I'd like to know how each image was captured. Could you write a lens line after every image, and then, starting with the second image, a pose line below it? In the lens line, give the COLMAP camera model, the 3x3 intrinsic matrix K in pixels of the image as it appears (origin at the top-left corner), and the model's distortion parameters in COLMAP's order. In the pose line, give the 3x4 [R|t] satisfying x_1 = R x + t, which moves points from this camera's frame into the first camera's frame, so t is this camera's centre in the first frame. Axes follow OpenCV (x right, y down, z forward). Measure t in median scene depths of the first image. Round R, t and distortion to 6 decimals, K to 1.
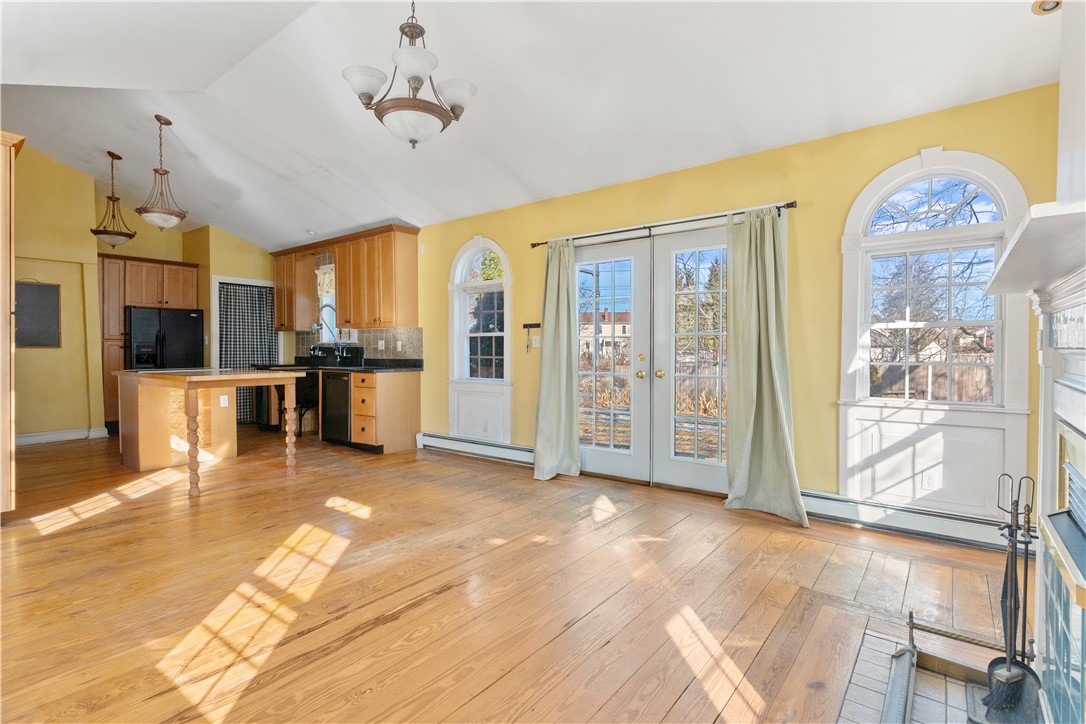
lens RADIAL K [[515.6, 0, 542.1], [0, 515.6, 356.9], [0, 0, 1]] dist [-0.002863, -0.000466]
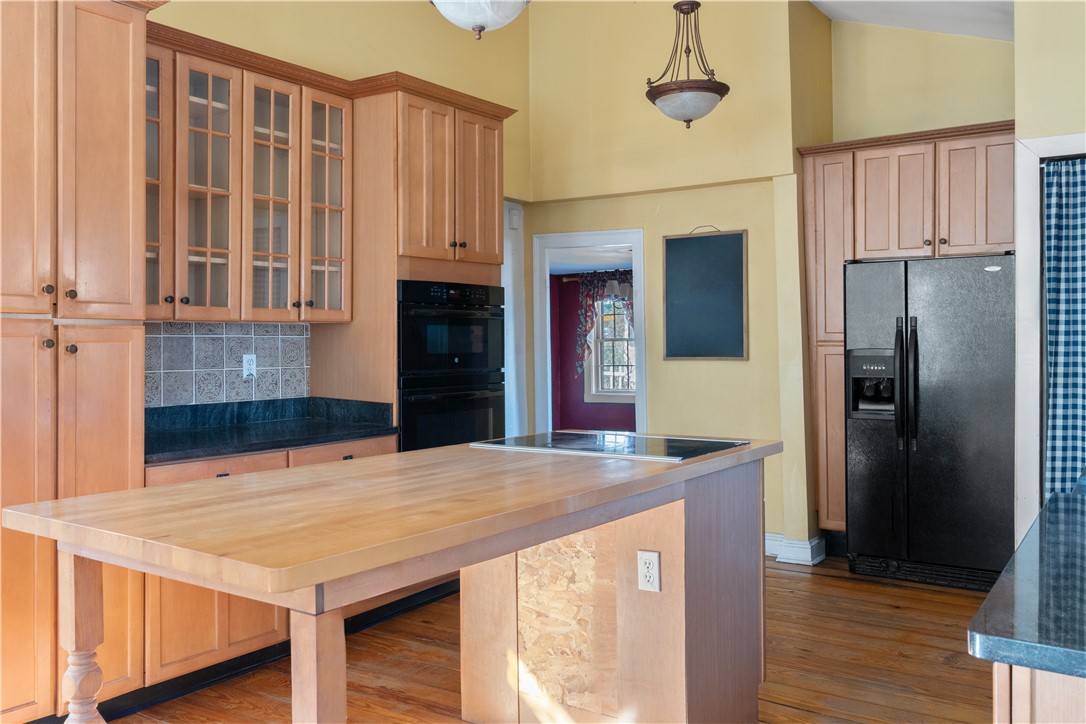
lens RADIAL K [[879.1, 0, 544.5], [0, 879.1, 342.9], [0, 0, 1]] dist [-0.002565, -0.005743]
pose [[0.058145, 0.001914, -0.998306, -0.109834], [-0.011101, 0.999938, 0.001270, -0.030276], [0.998246, 0.011008, 0.058162, 0.707900]]
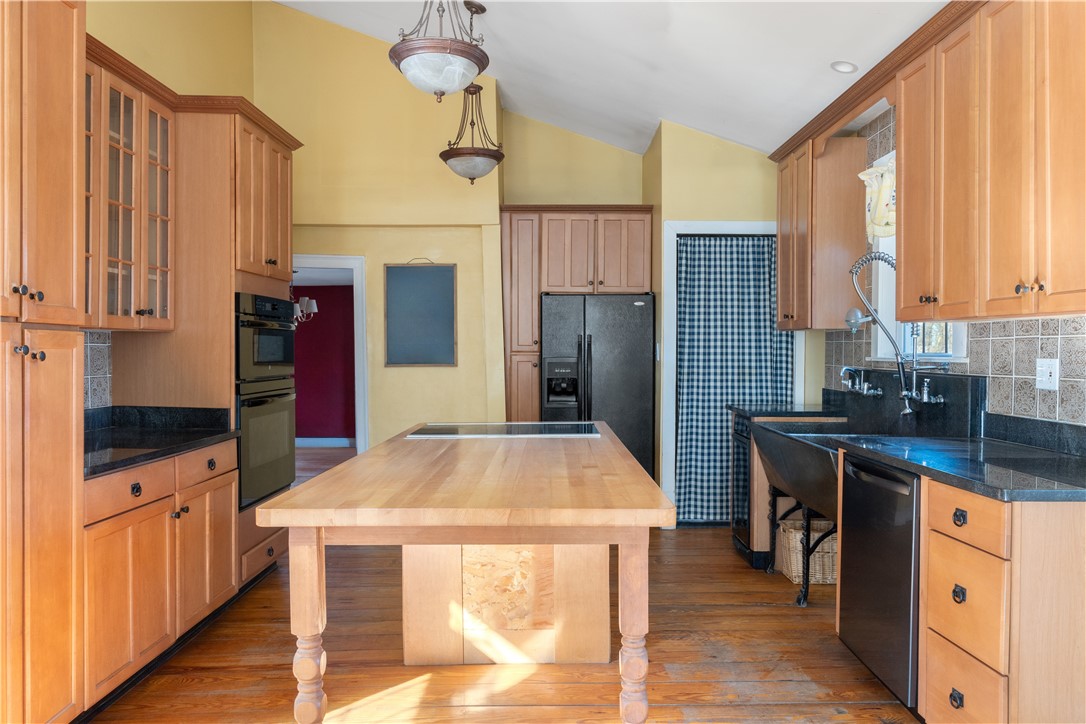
lens RADIAL K [[754.5, 0, 544.2], [0, 754.5, 363.3], [0, 0, 1]] dist [-0.004559, -0.001391]
pose [[0.616616, 0.013798, -0.787144, -0.144367], [-0.012890, 0.999889, 0.007429, -0.026808], [0.787159, 0.005566, 0.616725, 0.485379]]
